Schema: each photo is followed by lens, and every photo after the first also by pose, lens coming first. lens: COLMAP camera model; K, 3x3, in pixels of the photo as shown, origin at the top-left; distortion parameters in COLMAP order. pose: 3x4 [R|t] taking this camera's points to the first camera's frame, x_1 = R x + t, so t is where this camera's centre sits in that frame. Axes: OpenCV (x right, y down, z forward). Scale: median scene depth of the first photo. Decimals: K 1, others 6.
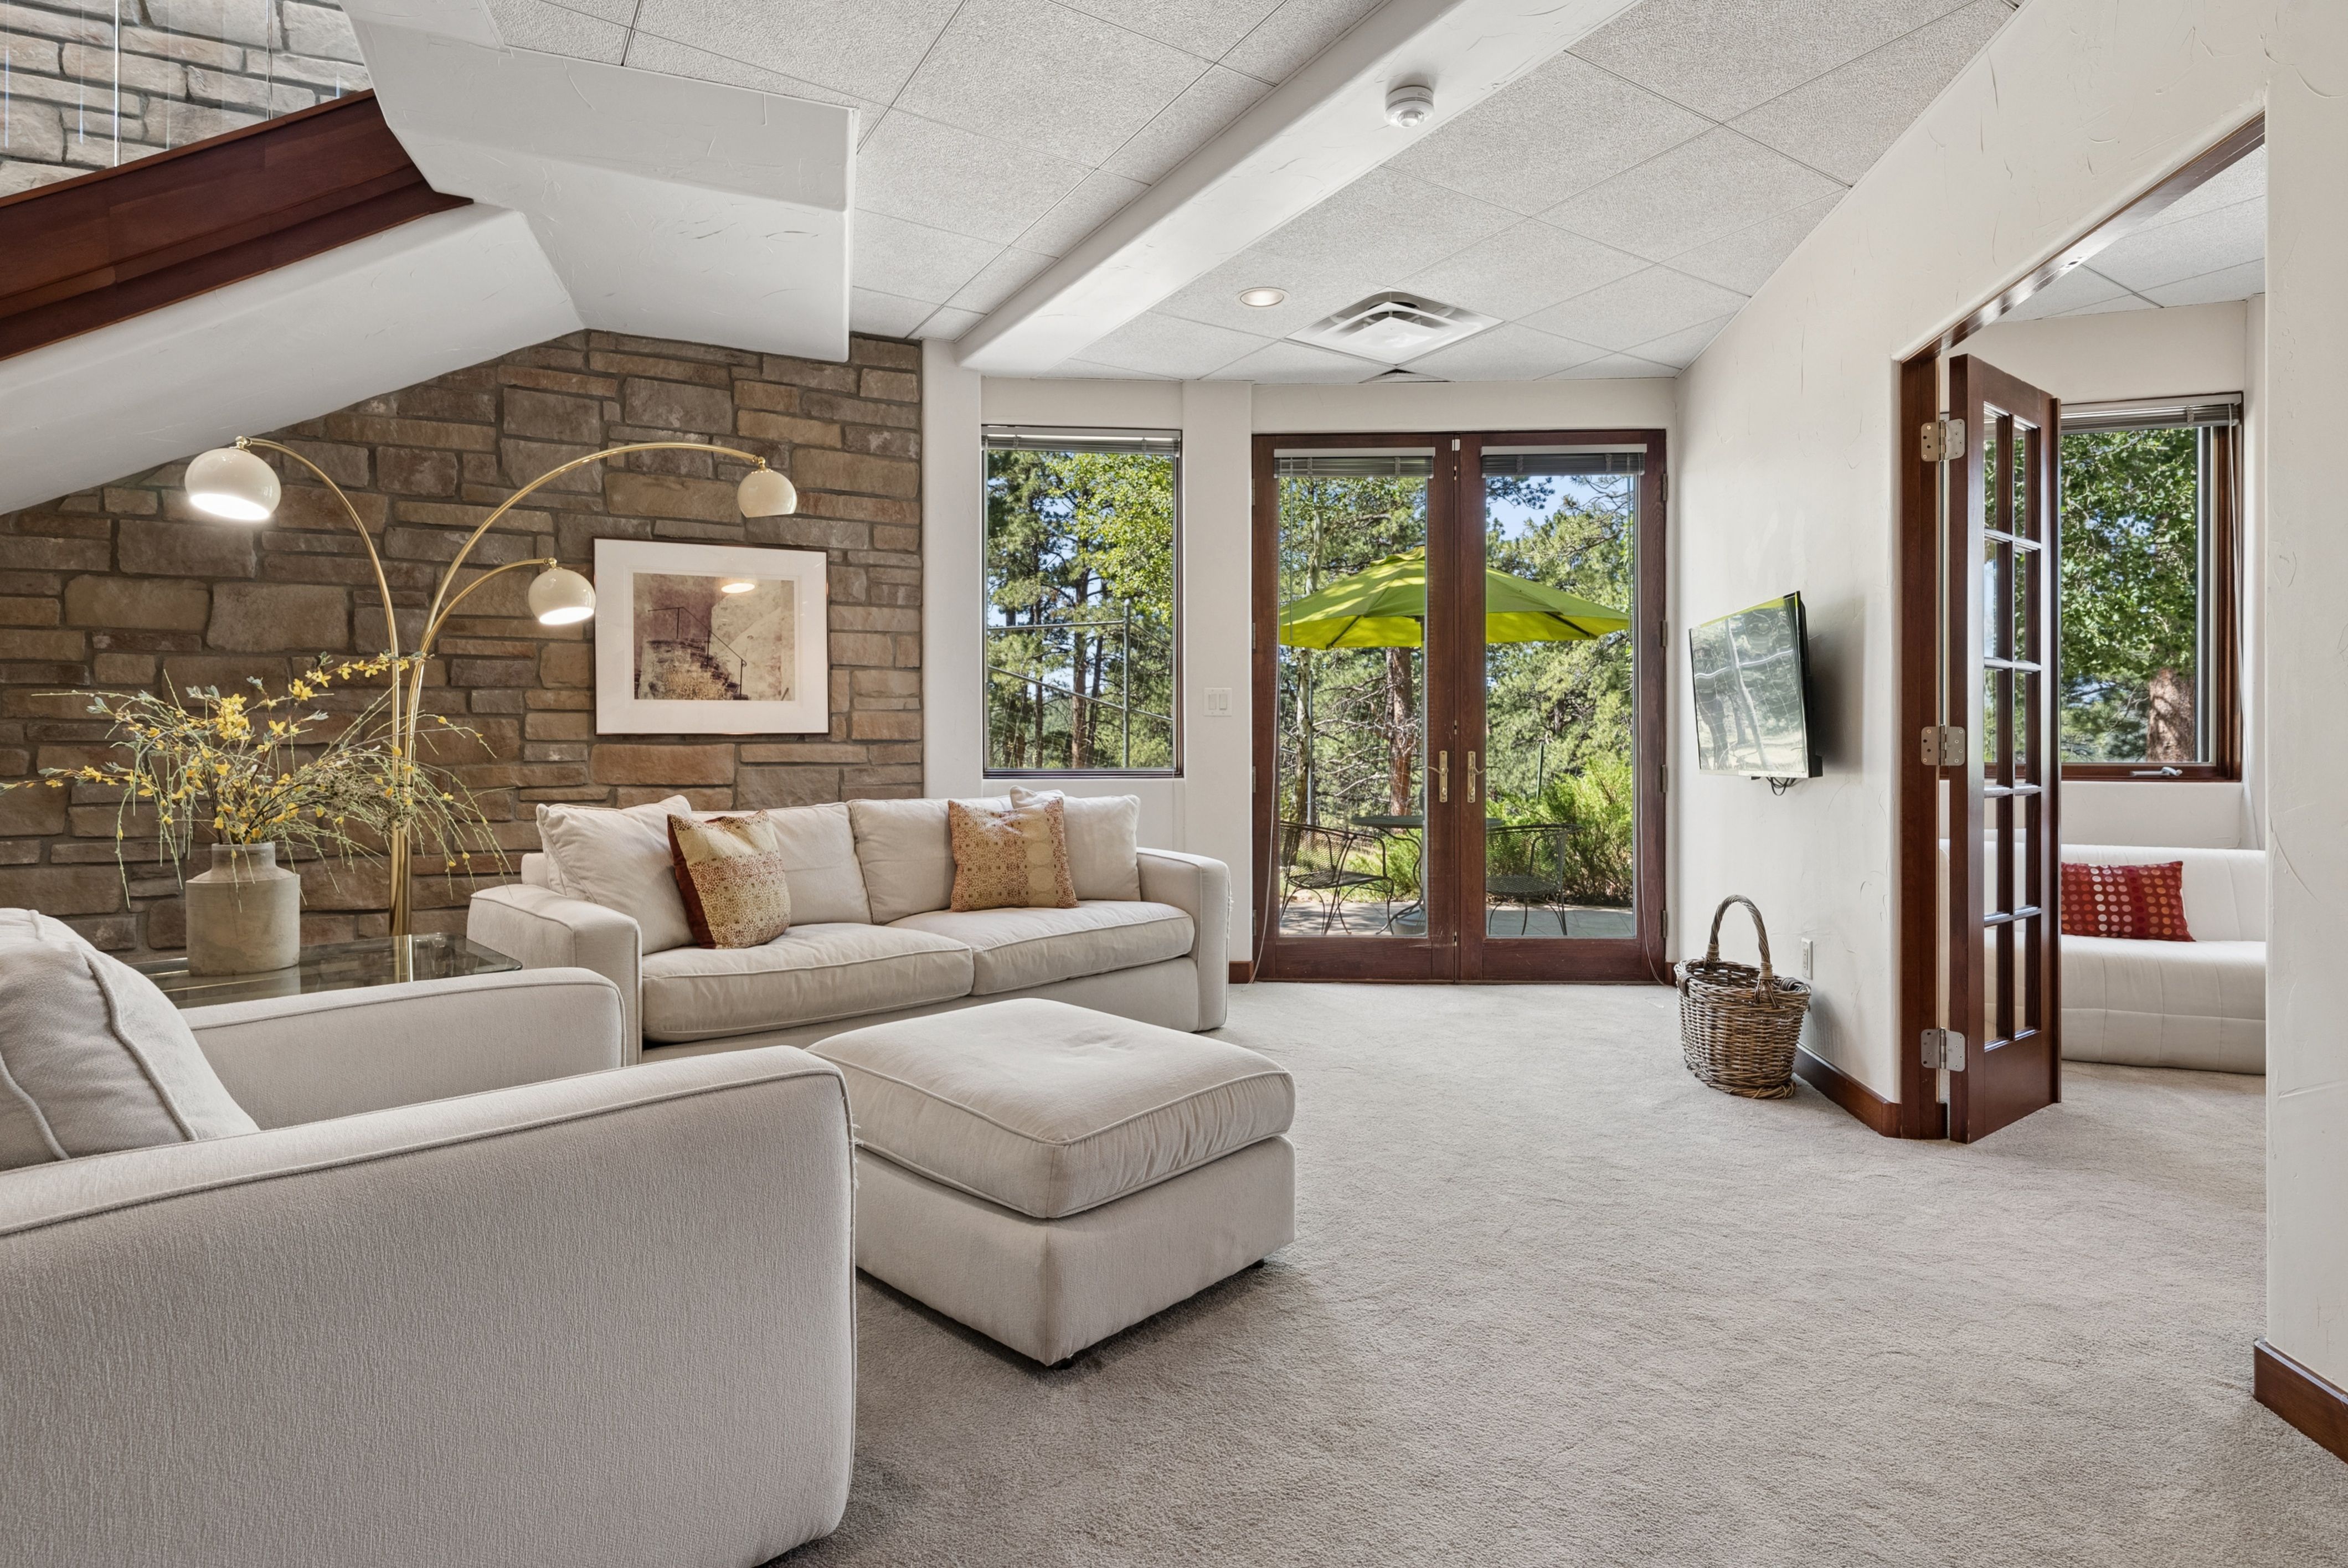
lens RADIAL K [[1191.2, 0, 1201.0], [0, 1191.2, 750.3], [0, 0, 1]] dist [0.004732, -0.001352]
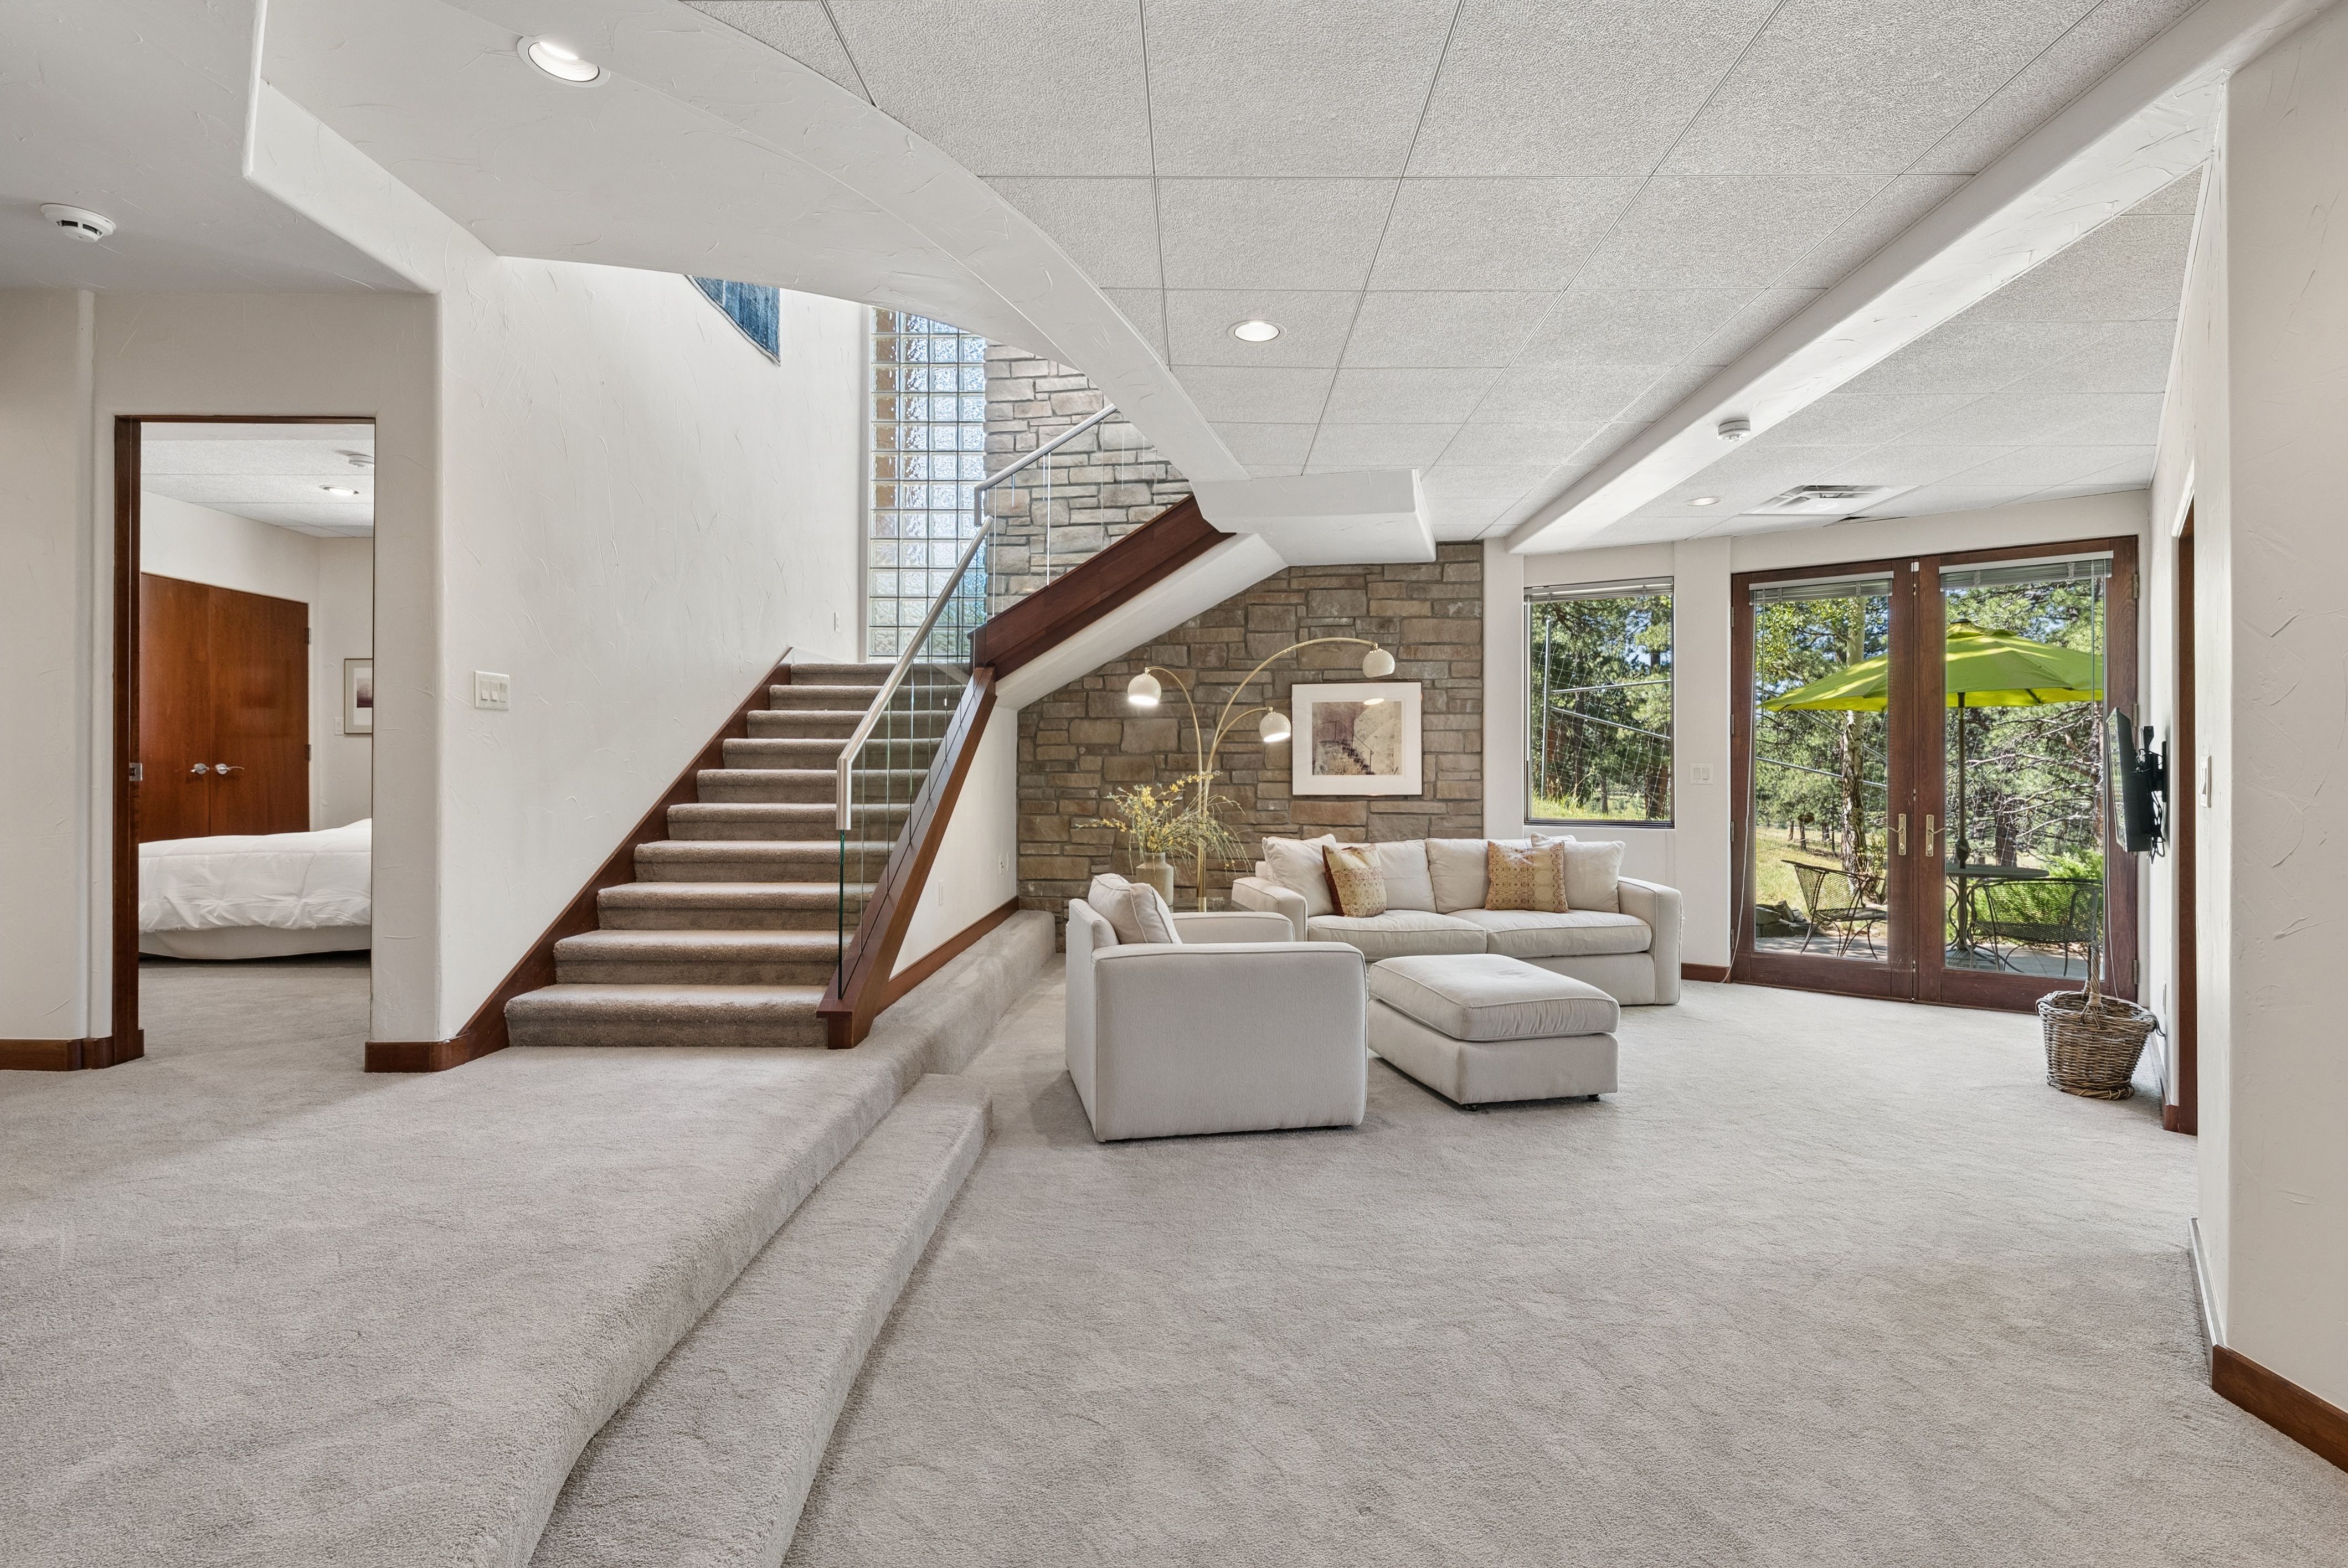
lens RADIAL K [[1037.6, 0, 1176.2], [0, 1037.6, 778.7], [0, 0, 1]] dist [0.002455, -0.000368]
pose [[0.829547, 0.004539, -0.558419, 0.218935], [-0.005311, 0.999986, 0.000240, -0.039379], [0.558412, 0.002767, 0.829559, -0.390018]]
